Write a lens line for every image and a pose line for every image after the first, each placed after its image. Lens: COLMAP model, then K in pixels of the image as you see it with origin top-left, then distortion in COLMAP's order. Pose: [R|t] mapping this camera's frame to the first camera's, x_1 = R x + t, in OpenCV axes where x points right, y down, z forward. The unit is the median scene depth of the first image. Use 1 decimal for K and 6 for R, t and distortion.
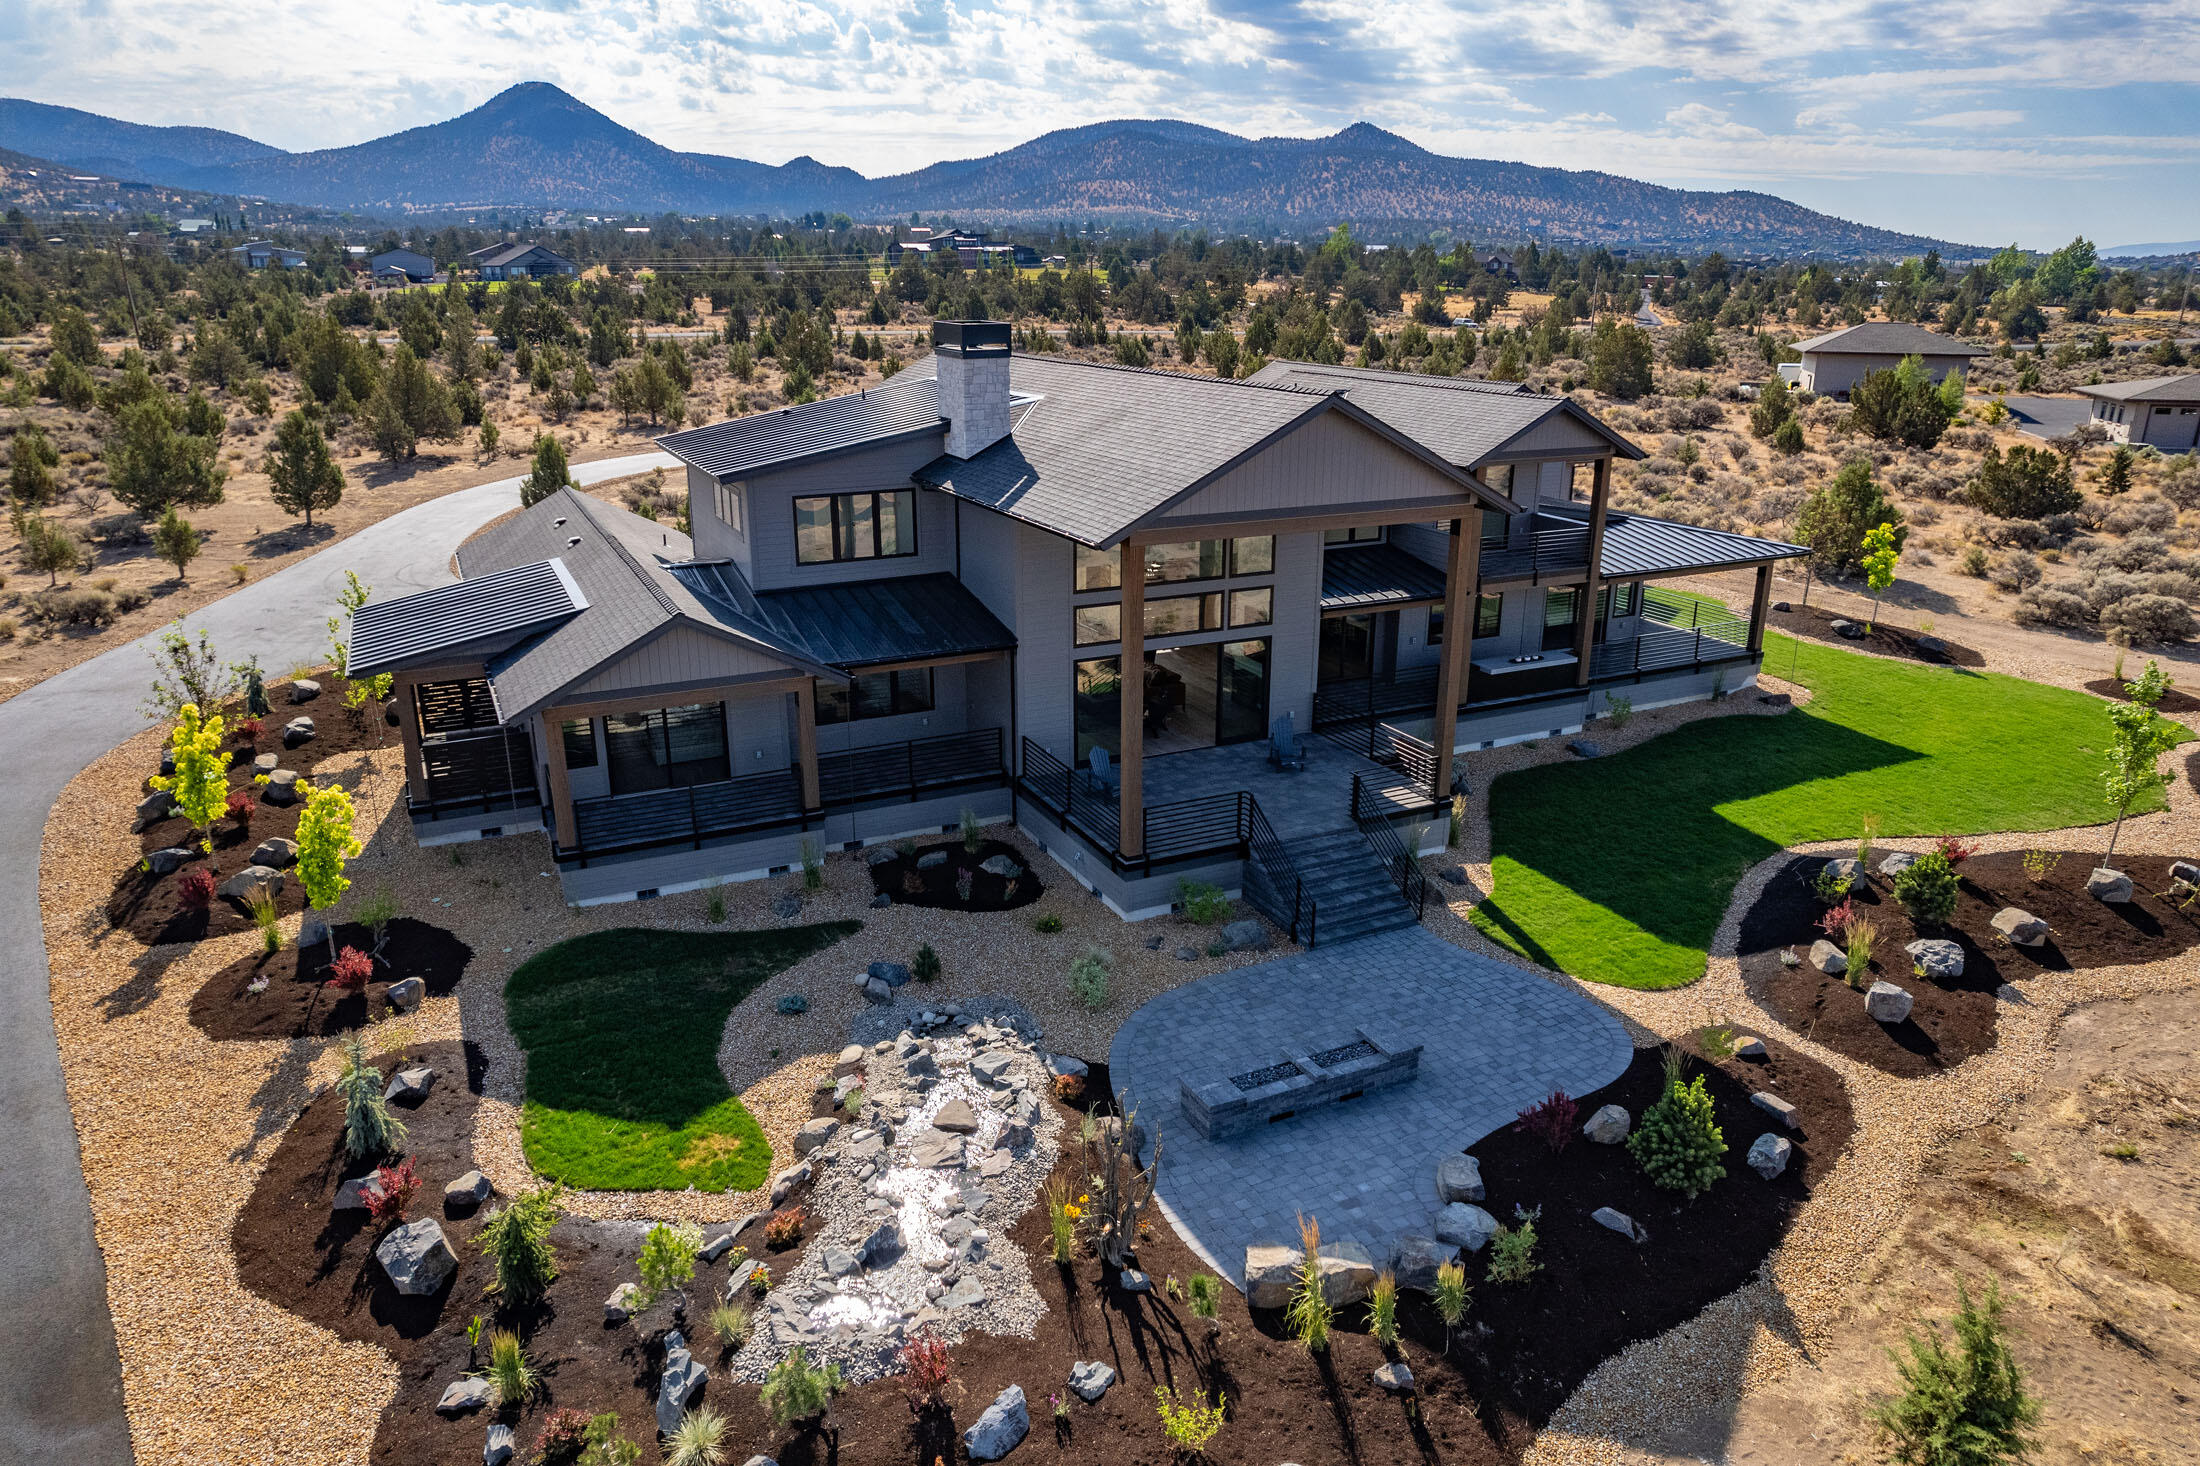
lens RADIAL K [[1415.7, 0, 1100.0], [0, 1415.7, 733.0], [0, 0, 1]] dist [-0.081317, 0.070067]
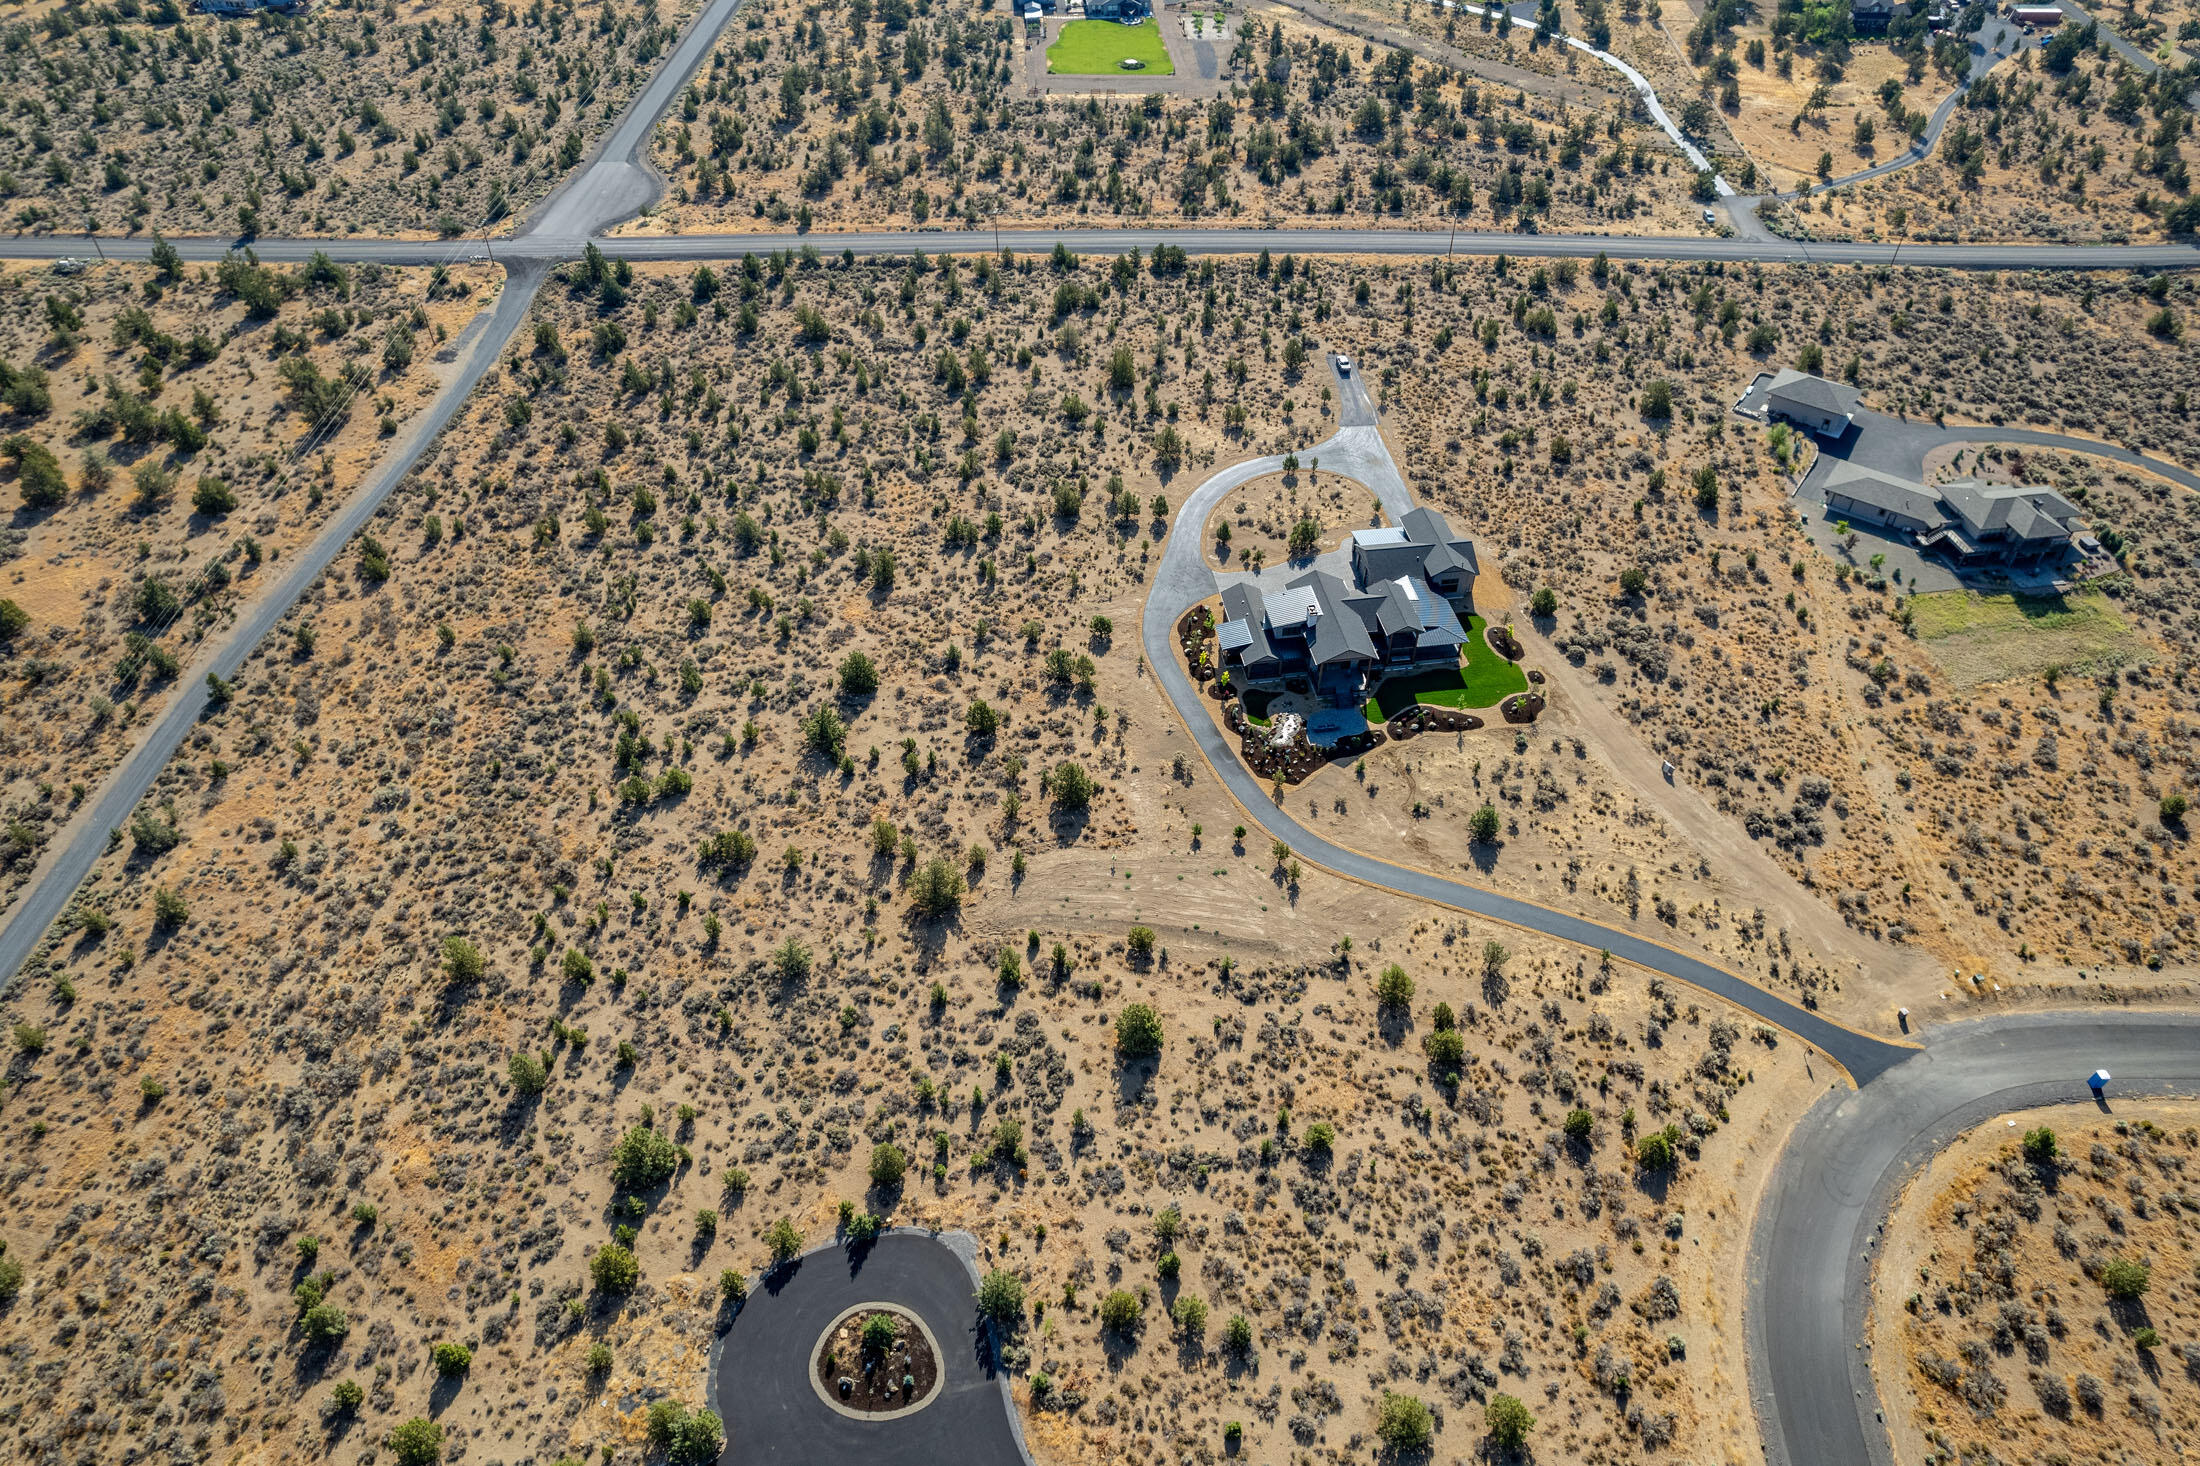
lens RADIAL K [[1415.7, 0, 1100.0], [0, 1415.7, 733.0], [0, 0, 1]] dist [-0.081317, 0.070067]
pose [[0.949107, 0.207664, -0.236794, 0.776734], [-0.090339, 0.899744, 0.426966, -2.967016], [0.301719, -0.383845, 0.872713, -6.343705]]
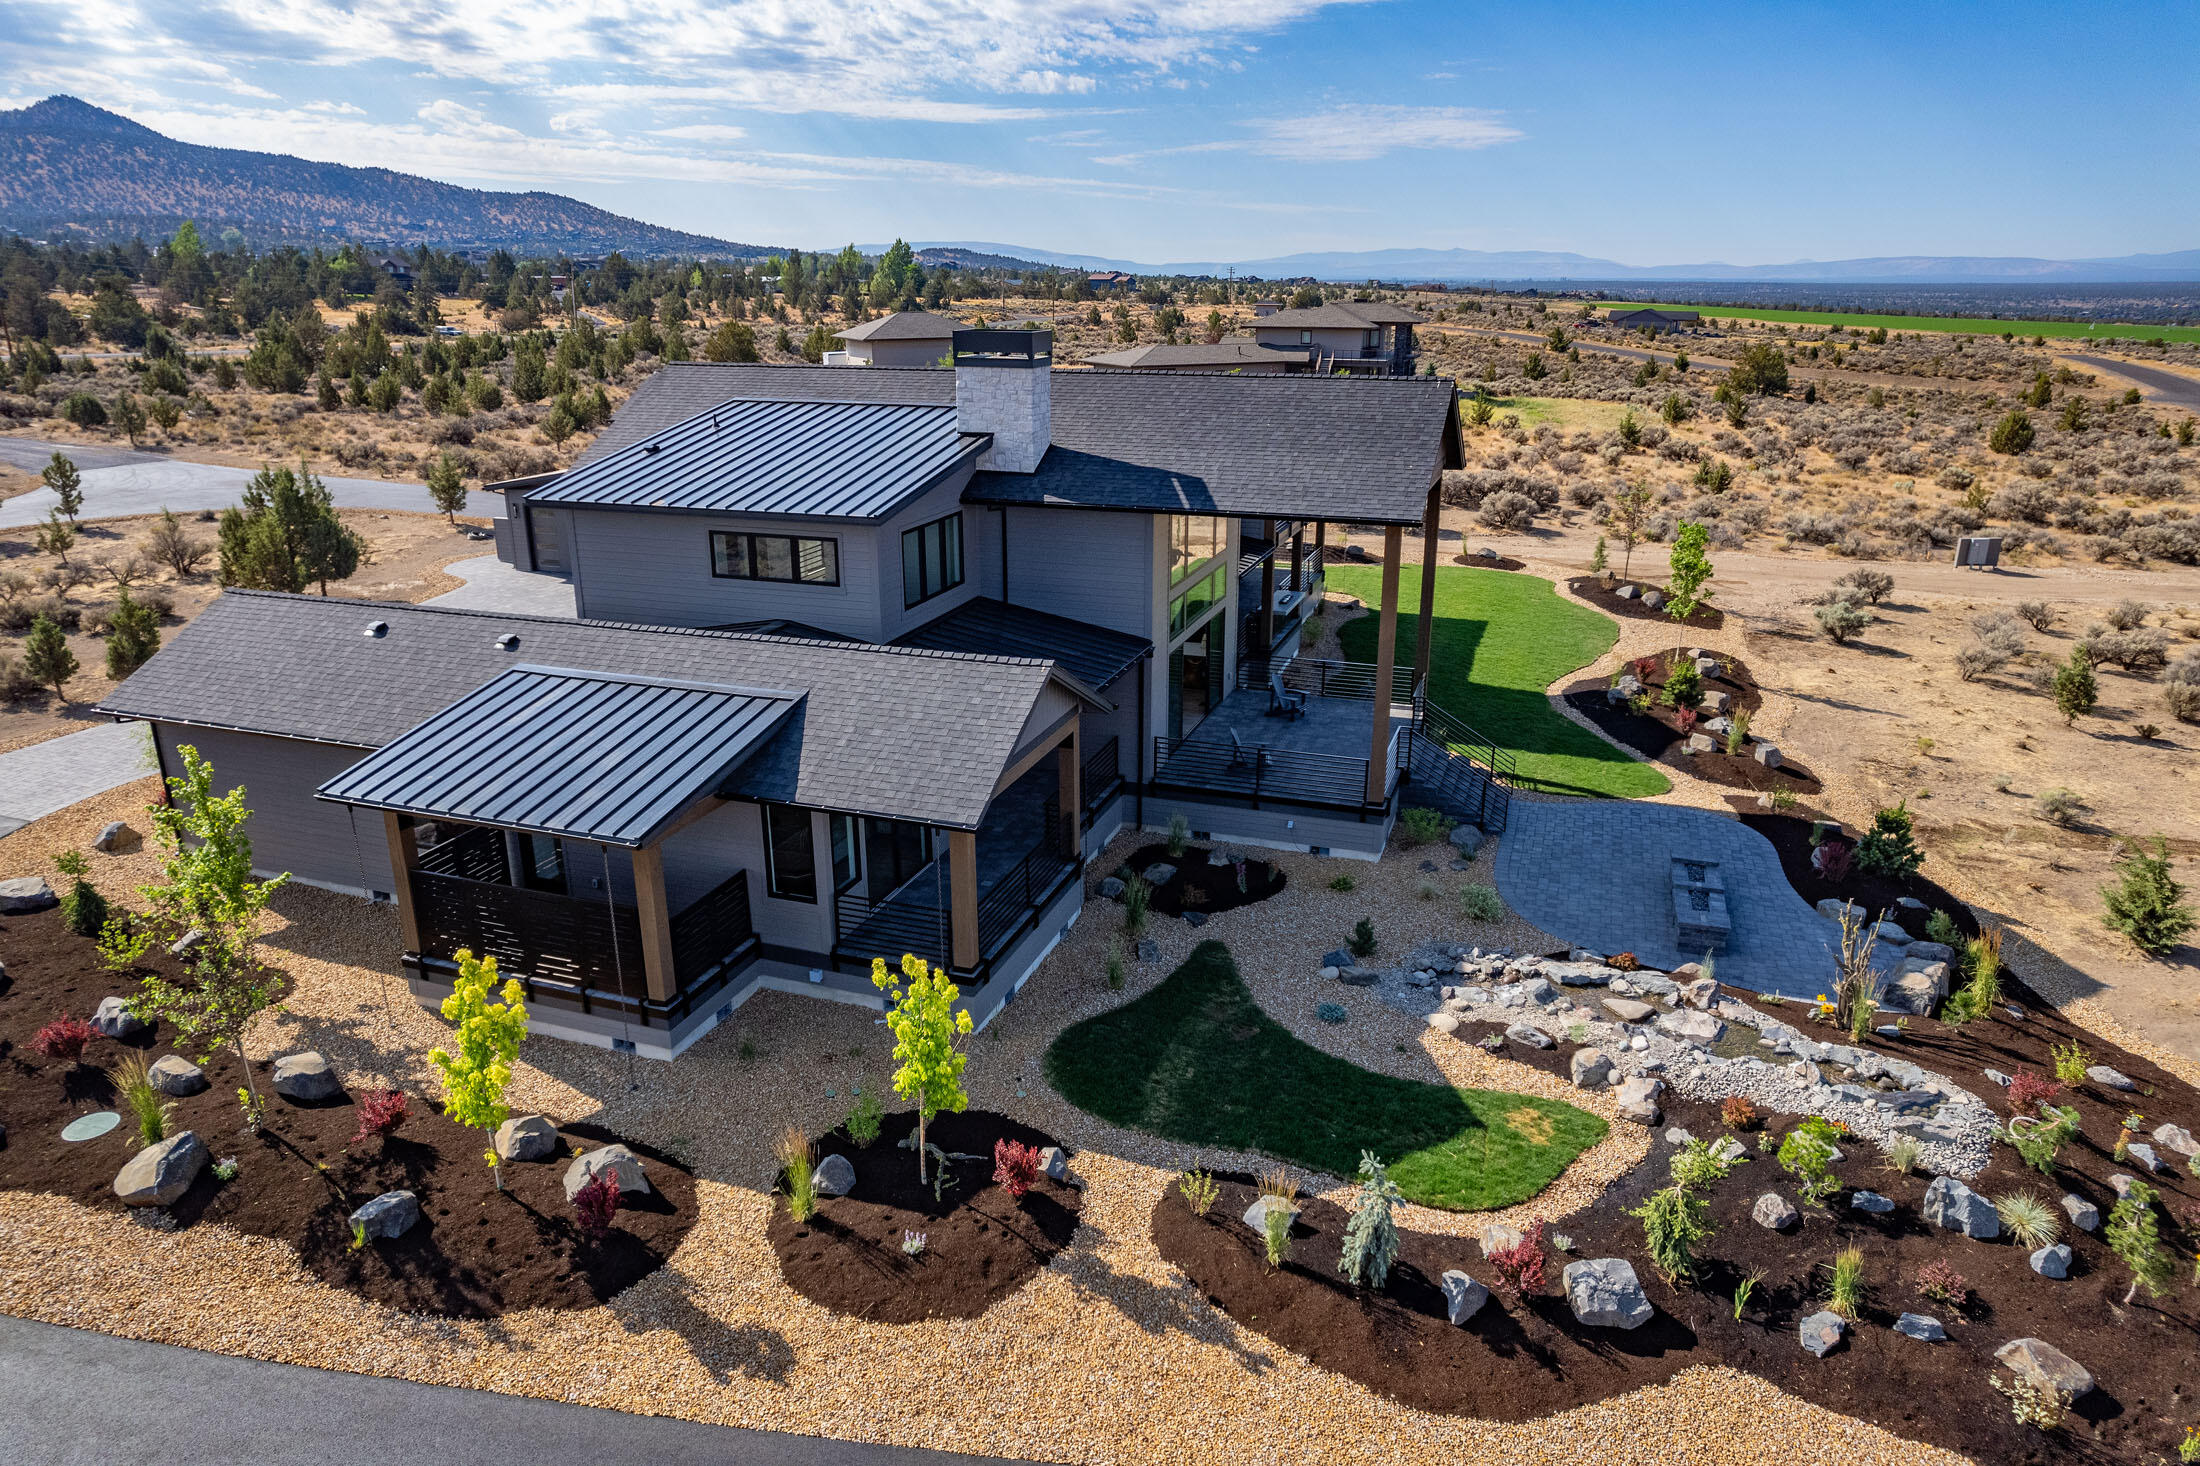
lens RADIAL K [[1415.7, 0, 1100.0], [0, 1415.7, 733.0], [0, 0, 1]] dist [-0.081317, 0.070067]
pose [[0.708388, -0.219742, 0.670746, -0.860891], [0.219780, 0.971731, 0.086232, -0.109598], [-0.670733, 0.086331, 0.736658, 0.317485]]
